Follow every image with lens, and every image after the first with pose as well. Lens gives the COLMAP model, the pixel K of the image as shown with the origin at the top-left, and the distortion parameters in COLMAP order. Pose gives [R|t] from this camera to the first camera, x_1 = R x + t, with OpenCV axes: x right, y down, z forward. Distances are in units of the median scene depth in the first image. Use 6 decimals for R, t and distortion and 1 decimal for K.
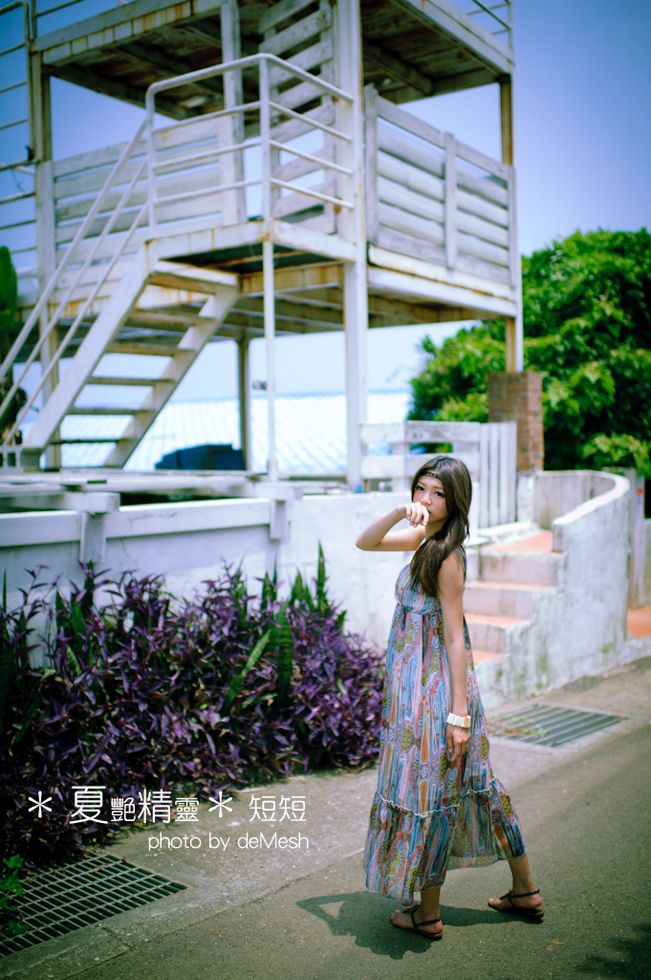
lens RADIAL K [[966.5, 0, 330.2], [0, 966.5, 491.3], [0, 0, 1]] dist [-0.058787, 0.000000]
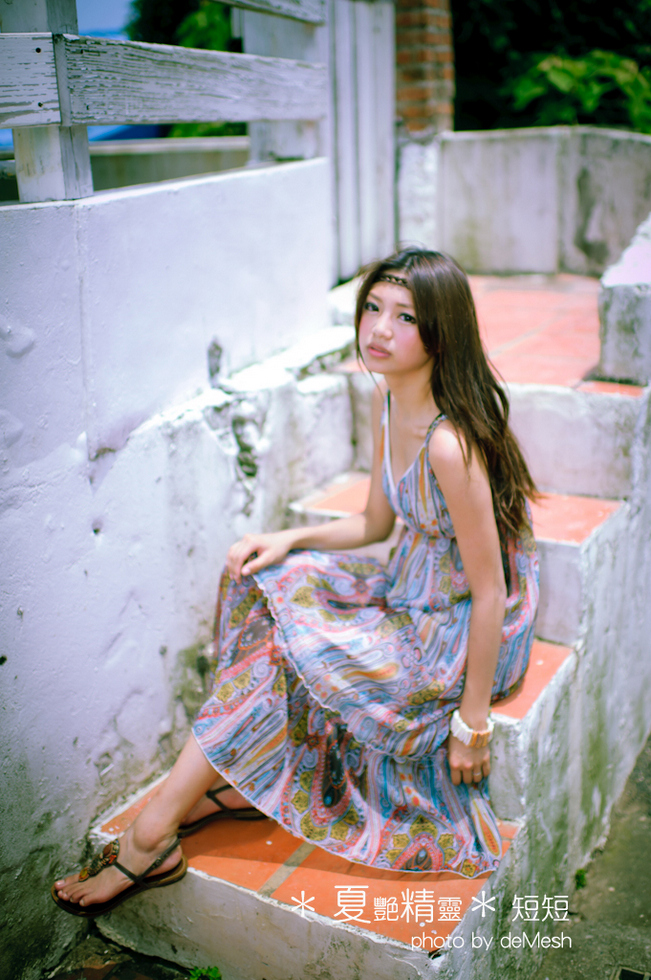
lens RADIAL K [[1074.9, 0, 356.7], [0, 1074.9, 433.8], [0, 0, 1]] dist [-0.065592, 0.000000]
pose [[0.966197, -0.090724, 0.241313, 0.088579], [0.034623, 0.973218, 0.227262, 0.000347], [-0.255469, -0.211225, 0.943462, 0.837784]]
